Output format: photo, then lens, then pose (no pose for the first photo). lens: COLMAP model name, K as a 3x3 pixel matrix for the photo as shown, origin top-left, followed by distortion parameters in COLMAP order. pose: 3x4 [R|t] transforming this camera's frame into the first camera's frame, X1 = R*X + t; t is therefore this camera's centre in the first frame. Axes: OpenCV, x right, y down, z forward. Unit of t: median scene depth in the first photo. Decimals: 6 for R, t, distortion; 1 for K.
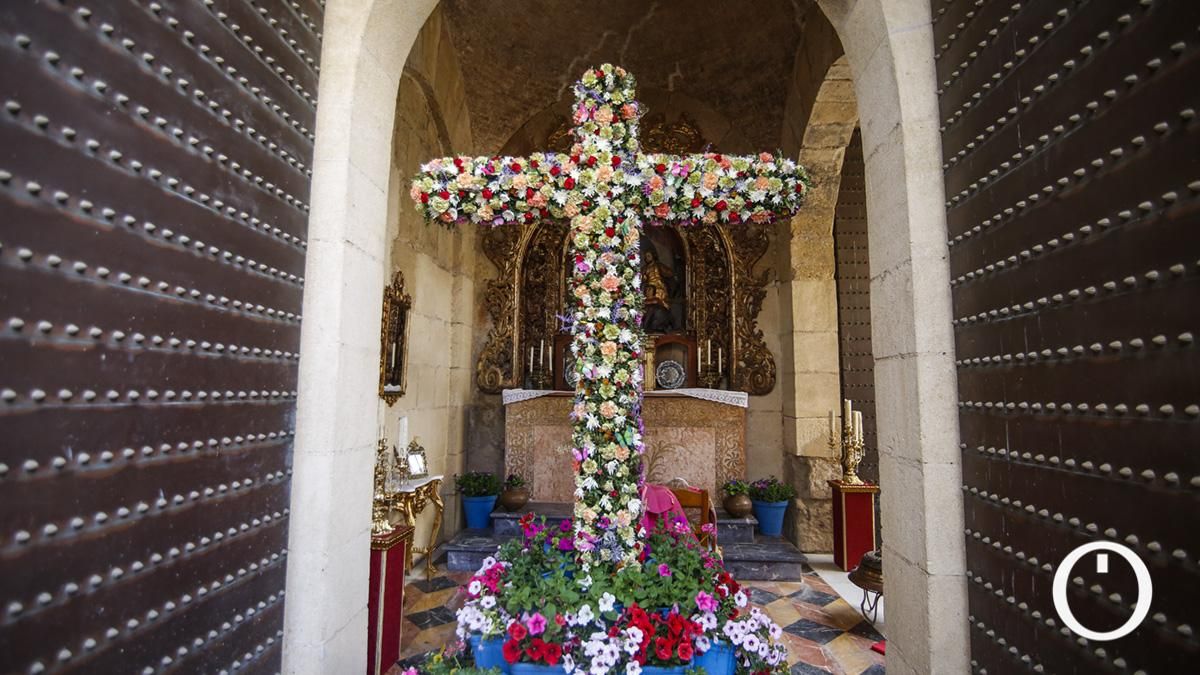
lens RADIAL K [[548.1, 0, 597.0], [0, 548.1, 335.8], [0, 0, 1]] dist [-0.021859, 0.001870]
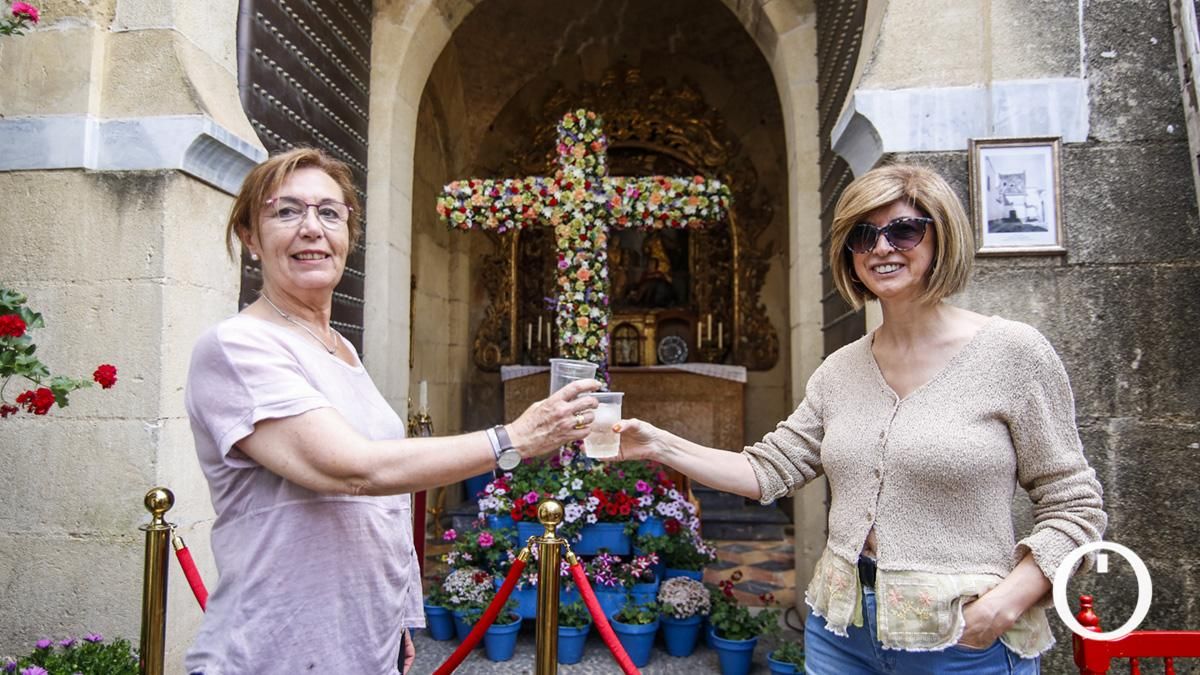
lens RADIAL K [[753.9, 0, 596.9], [0, 753.9, 336.7], [0, 0, 1]] dist [-0.004652, -0.000075]
pose [[0.999437, -0.007832, -0.032639, 0.116303], [0.008973, 0.999348, 0.034969, -0.005288], [0.032344, -0.035242, 0.998855, -0.892262]]
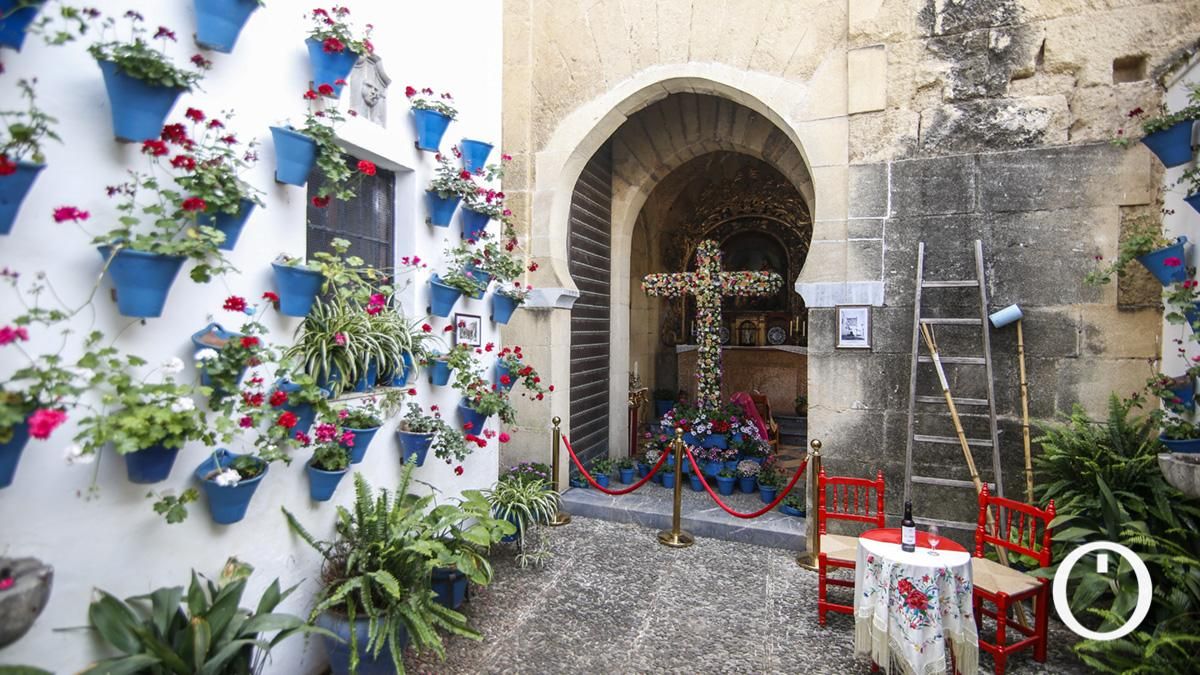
lens RADIAL K [[548.1, 0, 596.0], [0, 548.1, 336.2], [0, 0, 1]] dist [-0.021859, 0.001870]
pose [[0.947933, 0.004697, -0.318435, 0.380167], [0.032829, 0.993123, 0.112376, -0.351510], [0.316773, -0.116979, 0.941260, -1.954458]]
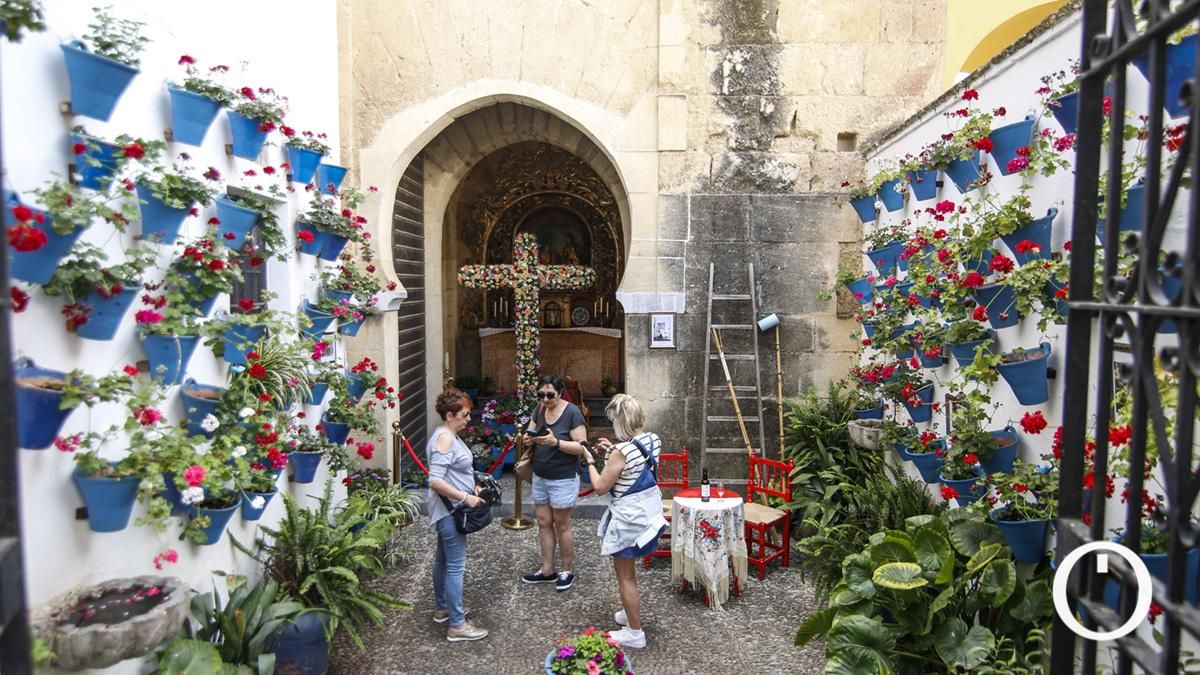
lens RADIAL K [[682.8, 0, 596.1], [0, 682.8, 336.1], [0, 0, 1]] dist [-0.012406, 0.000309]
pose [[0.998661, -0.009760, 0.050796, 0.202353], [0.000438, 0.983597, 0.180381, -0.630854], [-0.051724, -0.180117, 0.982284, -2.680367]]
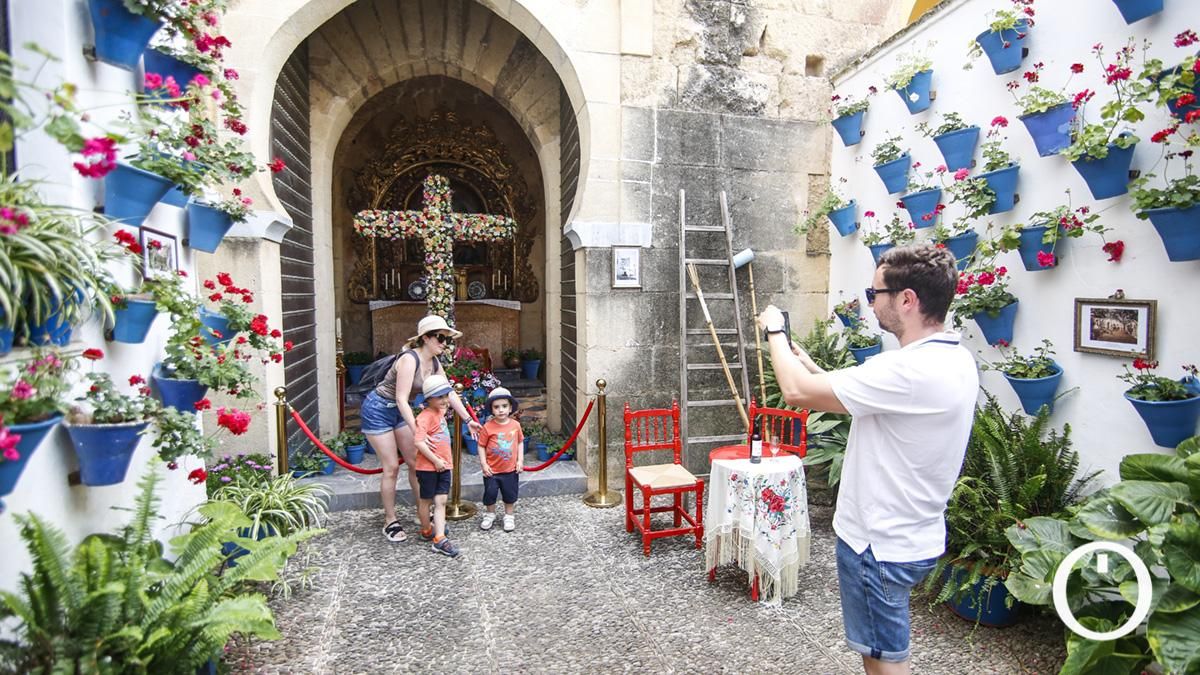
lens RADIAL K [[548.1, 0, 595.6], [0, 548.1, 336.3], [0, 0, 1]] dist [-0.021859, 0.001870]
pose [[0.951740, -0.029056, 0.305526, -0.080139], [-0.026764, 0.983858, 0.176940, -0.242431], [-0.305735, -0.176578, 0.935599, -1.725206]]
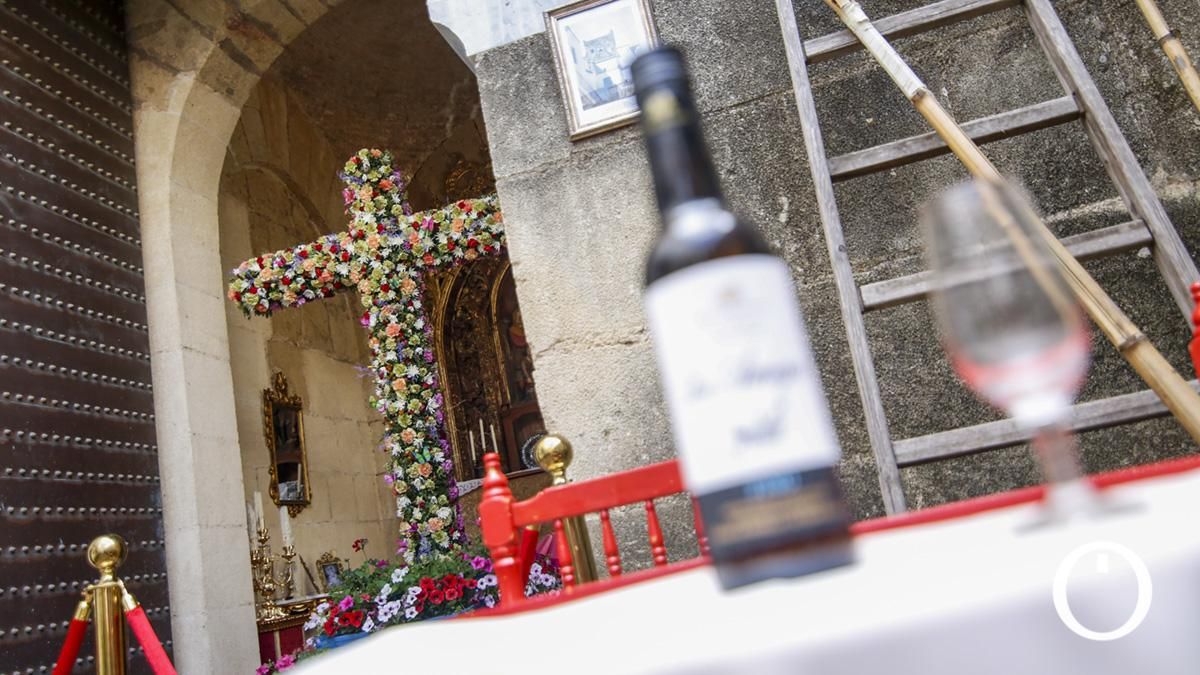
lens RADIAL K [[903.1, 0, 596.9], [0, 903.1, 334.4], [0, 0, 1]] dist [0.000352, 0.009315]
pose [[0.966086, -0.230507, -0.116380, 0.653529], [0.215065, 0.967718, -0.131413, 0.254486], [0.142915, 0.101927, 0.984473, -0.817039]]
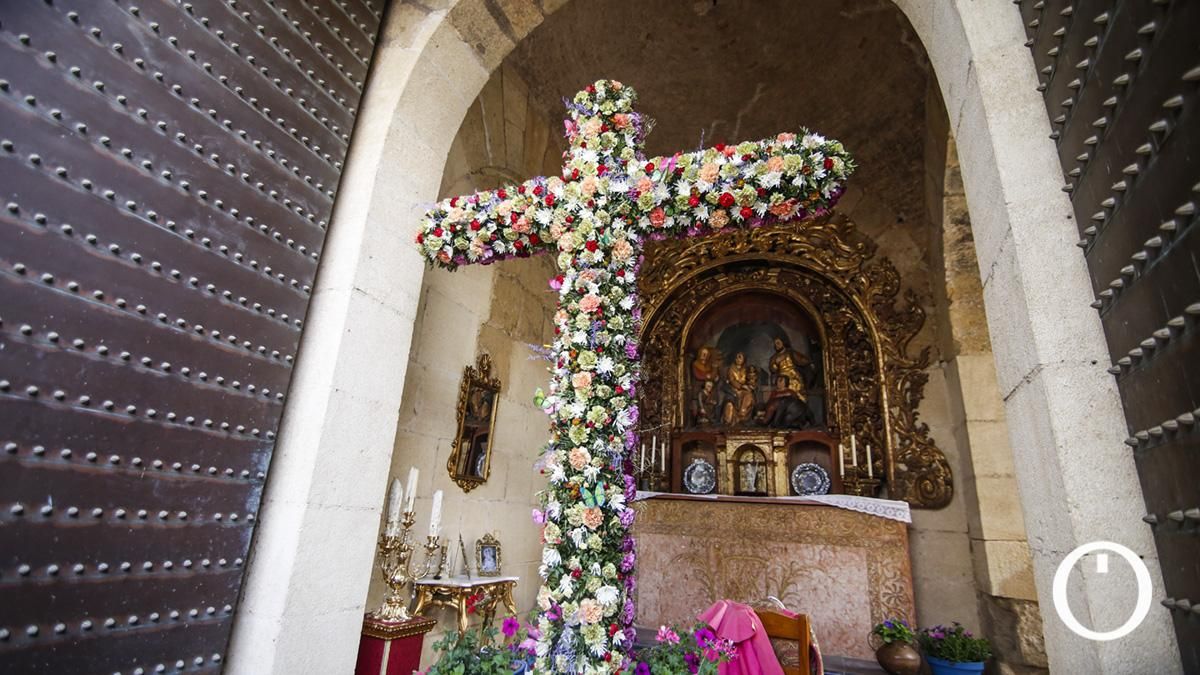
lens RADIAL K [[548.1, 0, 595.9], [0, 548.1, 334.3], [0, 0, 1]] dist [-0.021859, 0.001870]
pose [[0.943444, -0.058473, -0.326336, 0.293518], [-0.019040, 0.973143, -0.229413, 0.136033], [0.330986, 0.222651, 0.916992, 0.251799]]
